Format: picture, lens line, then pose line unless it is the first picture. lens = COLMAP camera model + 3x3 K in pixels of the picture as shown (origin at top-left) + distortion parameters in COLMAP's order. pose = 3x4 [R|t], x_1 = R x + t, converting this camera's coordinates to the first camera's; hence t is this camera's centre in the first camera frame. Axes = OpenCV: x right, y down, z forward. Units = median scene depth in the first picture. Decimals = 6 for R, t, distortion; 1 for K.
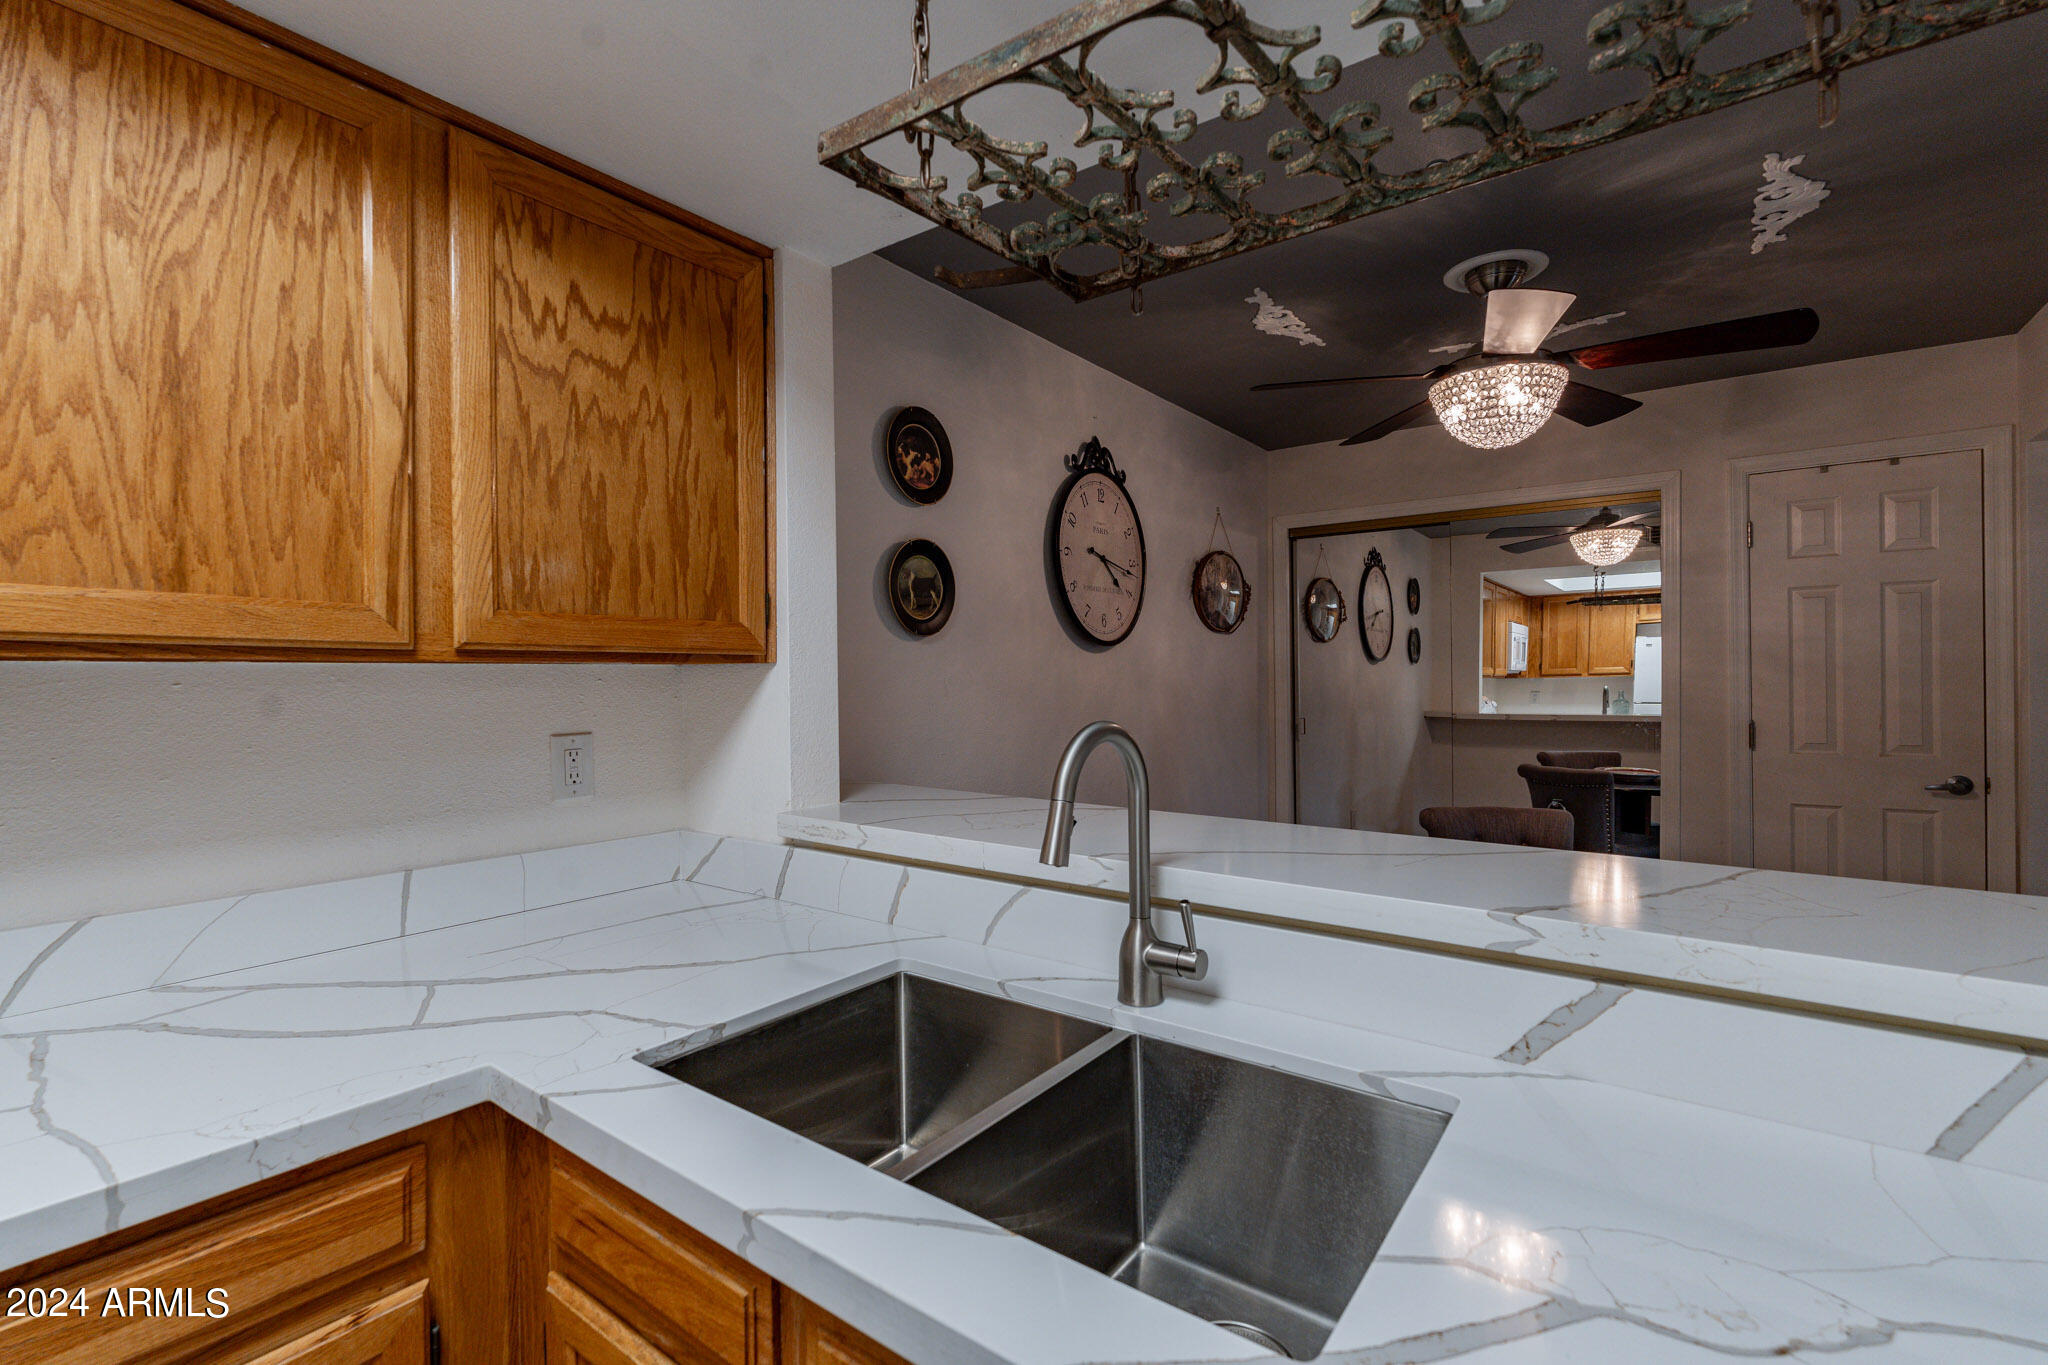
lens RADIAL K [[913.0, 0, 1028.1], [0, 913.0, 686.5], [0, 0, 1]] dist [-0.001801, -0.000127]
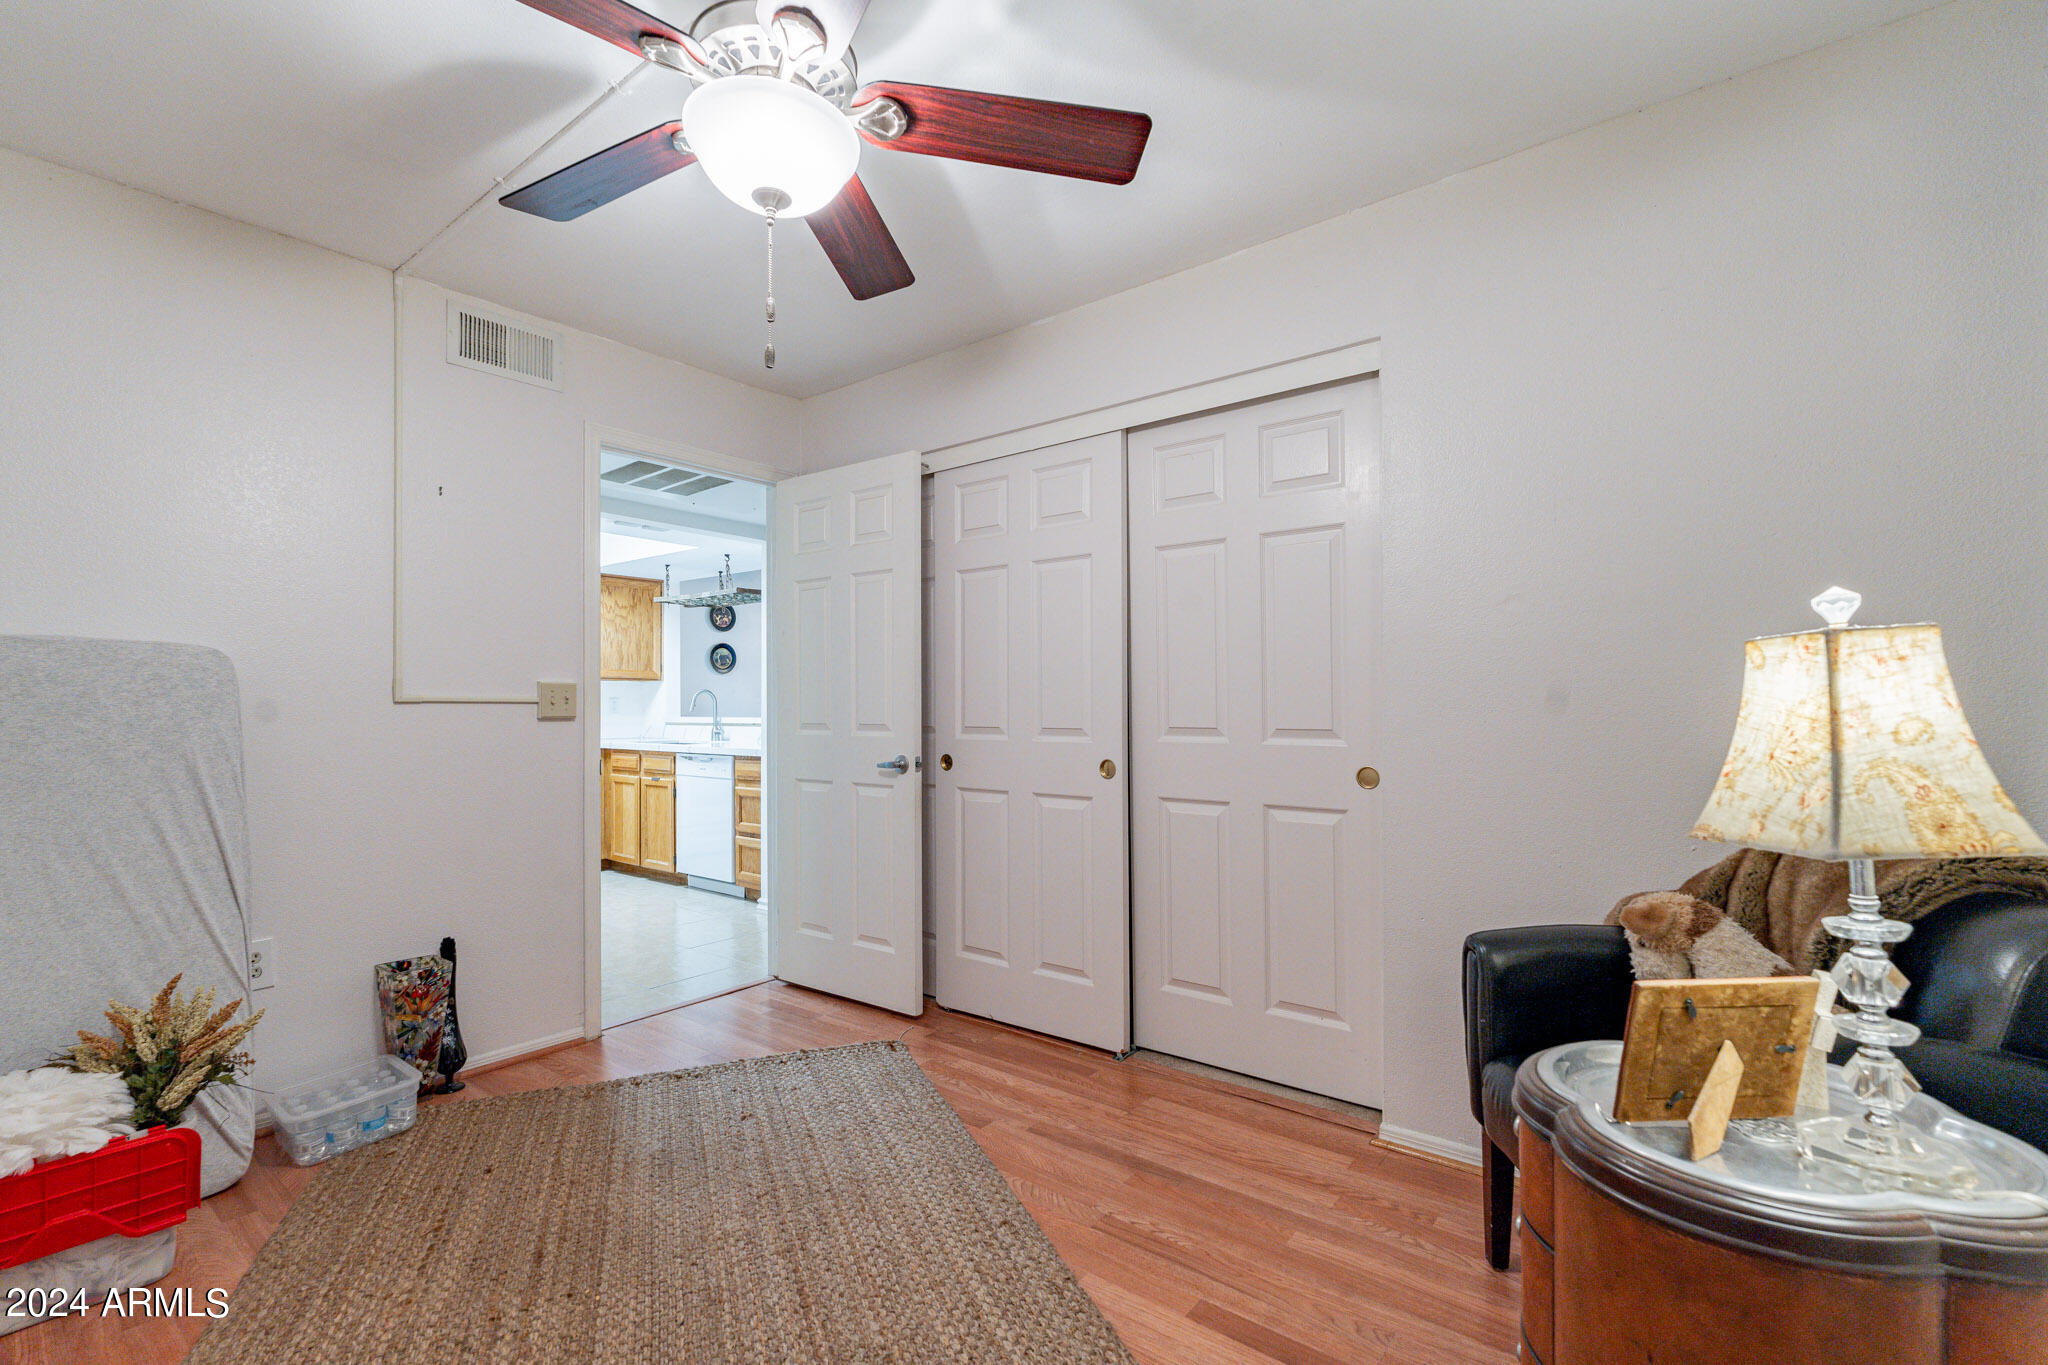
lens RADIAL K [[928.9, 0, 1019.7], [0, 928.9, 708.4], [0, 0, 1]] dist [0.011115, 0.000137]
pose [[0.999116, 0.005208, -0.041724, 1.681800], [-0.005770, 0.999894, -0.013359, 0.162228], [0.041650, 0.013588, 0.999040, -3.486711]]
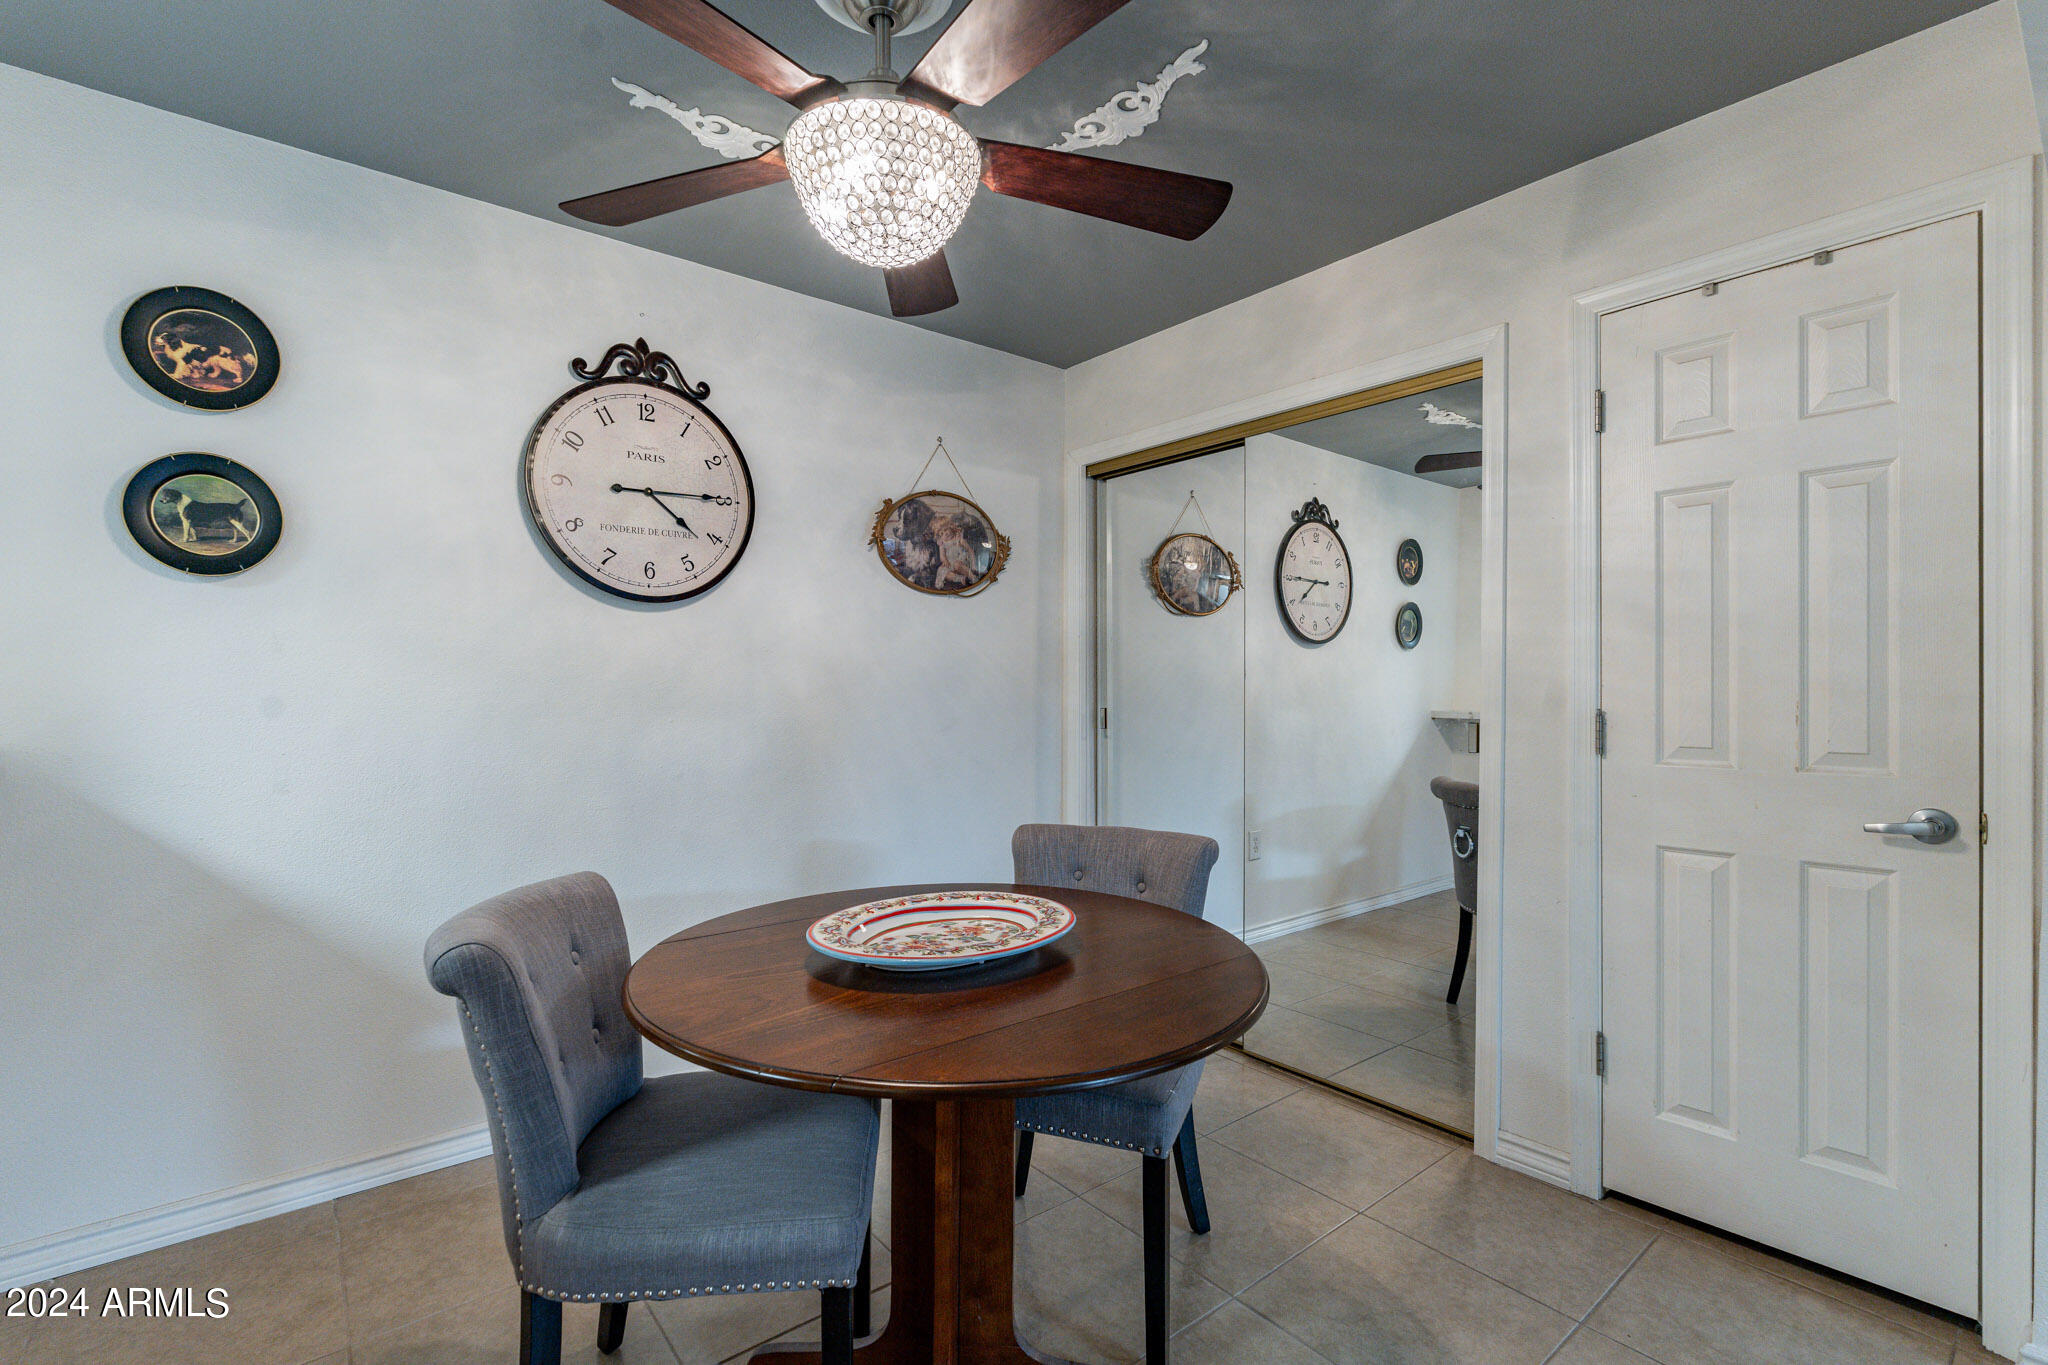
lens RADIAL K [[923.5, 0, 1023.8], [0, 923.5, 692.8], [0, 0, 1]] dist [0.000221, -0.000622]
pose [[0.968750, 0.008780, -0.247882, 1.253362], [-0.009121, 0.999958, -0.000231, 0.065635], [0.247870, 0.002485, 0.968790, 0.642092]]
